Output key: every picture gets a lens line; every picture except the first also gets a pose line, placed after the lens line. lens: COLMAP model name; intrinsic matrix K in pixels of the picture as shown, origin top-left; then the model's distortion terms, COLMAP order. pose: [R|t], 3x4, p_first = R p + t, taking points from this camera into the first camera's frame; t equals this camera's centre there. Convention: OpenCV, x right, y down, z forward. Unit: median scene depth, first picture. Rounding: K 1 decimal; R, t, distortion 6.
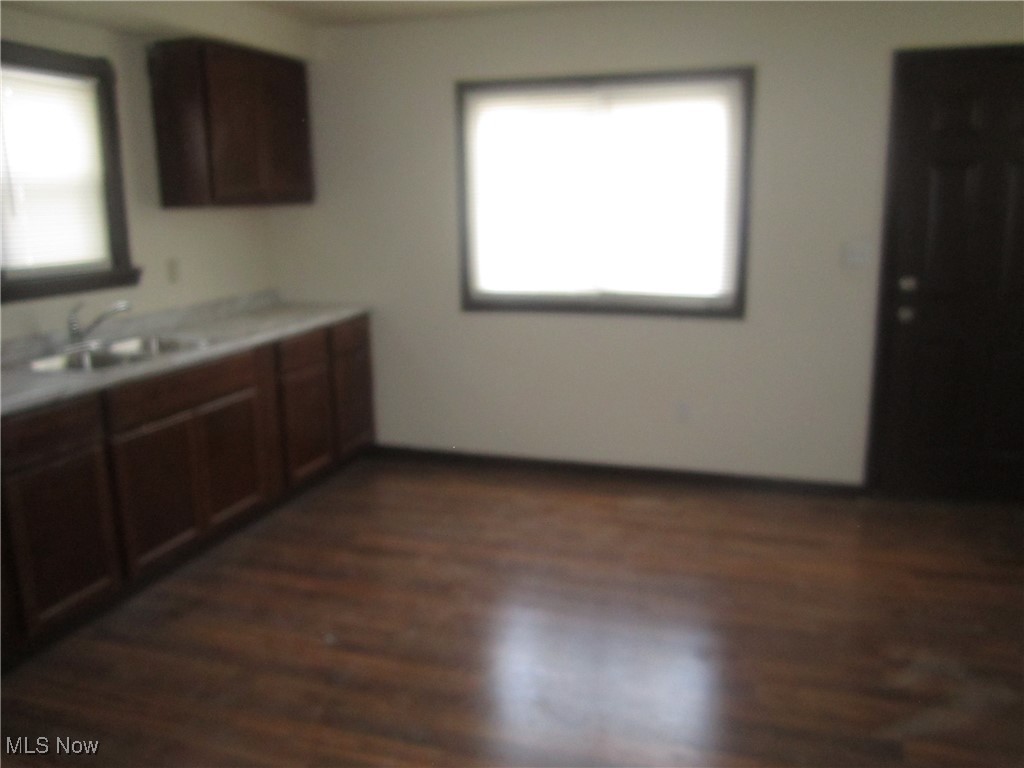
lens RADIAL K [[849.7, 0, 516.5], [0, 849.7, 382.5], [0, 0, 1]] dist [-0.050179, 0.017570]
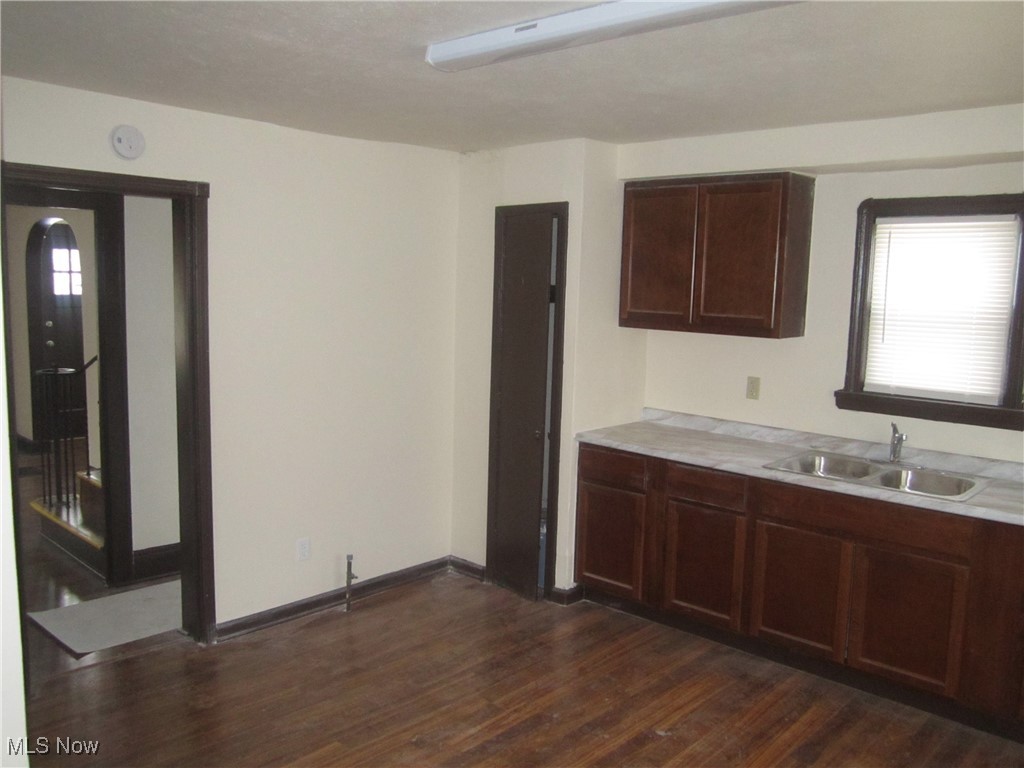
lens RADIAL K [[849.7, 0, 515.4], [0, 849.7, 383.5], [0, 0, 1]] dist [-0.050179, 0.017570]
pose [[-0.423564, 0.112617, -0.898839, 0.616573], [-0.206300, 0.954177, 0.216766, -0.255886], [0.882062, 0.277245, -0.380922, 0.871772]]
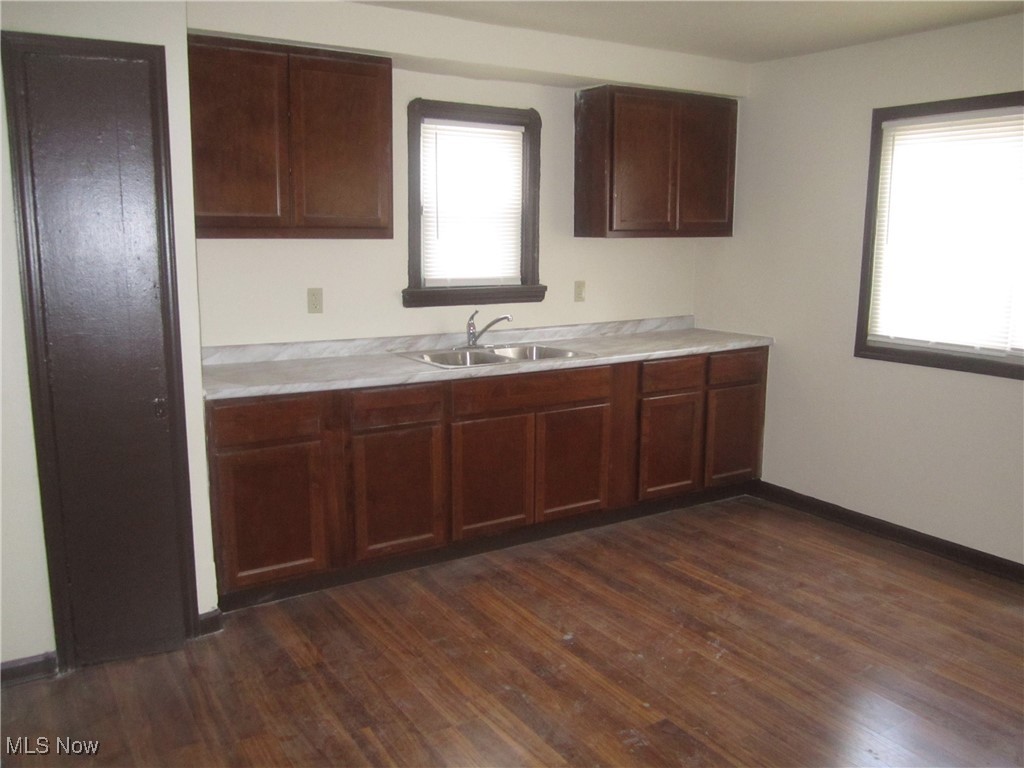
lens RADIAL K [[849.7, 0, 512.2], [0, 849.7, 387.1], [0, 0, 1]] dist [-0.050179, 0.017570]
pose [[0.768601, 0.131414, -0.626086, 0.278773], [-0.148531, 0.988588, 0.025161, -0.022205], [0.622247, 0.073654, 0.779348, 0.068914]]
